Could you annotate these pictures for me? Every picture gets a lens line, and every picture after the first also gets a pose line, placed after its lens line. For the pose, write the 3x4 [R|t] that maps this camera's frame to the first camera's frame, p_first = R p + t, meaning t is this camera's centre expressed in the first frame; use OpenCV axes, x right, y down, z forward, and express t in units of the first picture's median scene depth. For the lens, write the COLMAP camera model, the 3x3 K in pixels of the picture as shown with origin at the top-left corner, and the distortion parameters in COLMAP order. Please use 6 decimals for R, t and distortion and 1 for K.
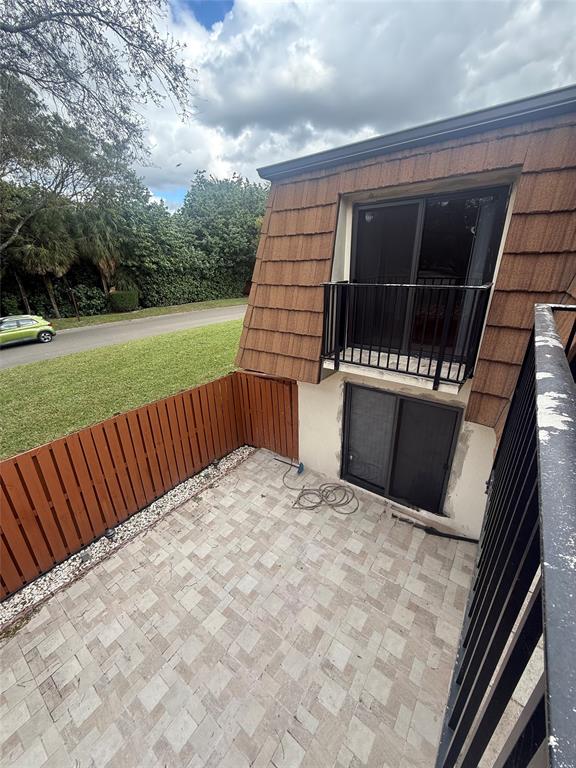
lens RADIAL K [[303.7, 0, 289.3], [0, 303.7, 381.4], [0, 0, 1]] dist [-0.003166, 0.000194]
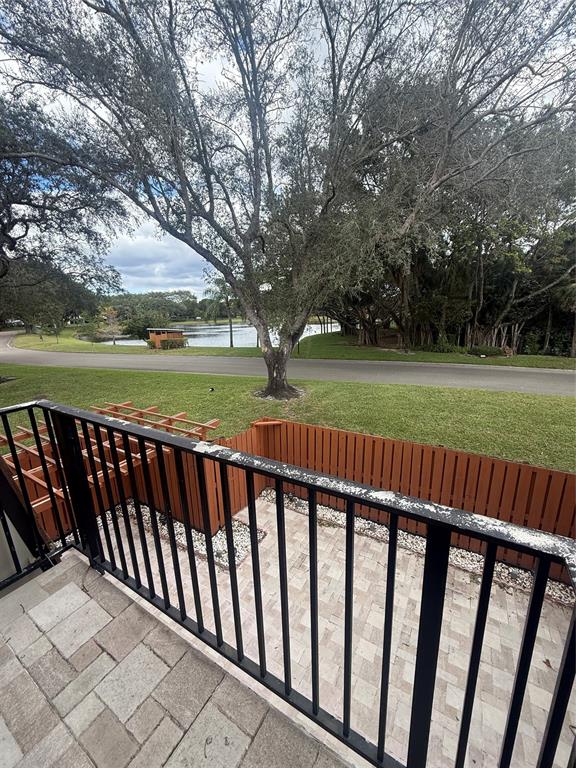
lens RADIAL K [[303.7, 0, 287.8], [0, 303.7, 382.7], [0, 0, 1]] dist [-0.003166, 0.000194]
pose [[0.101708, 0.246608, -0.963763, 0.404120], [-0.340319, 0.918962, 0.199230, -0.140713], [0.934793, 0.307723, 0.177391, 0.214451]]
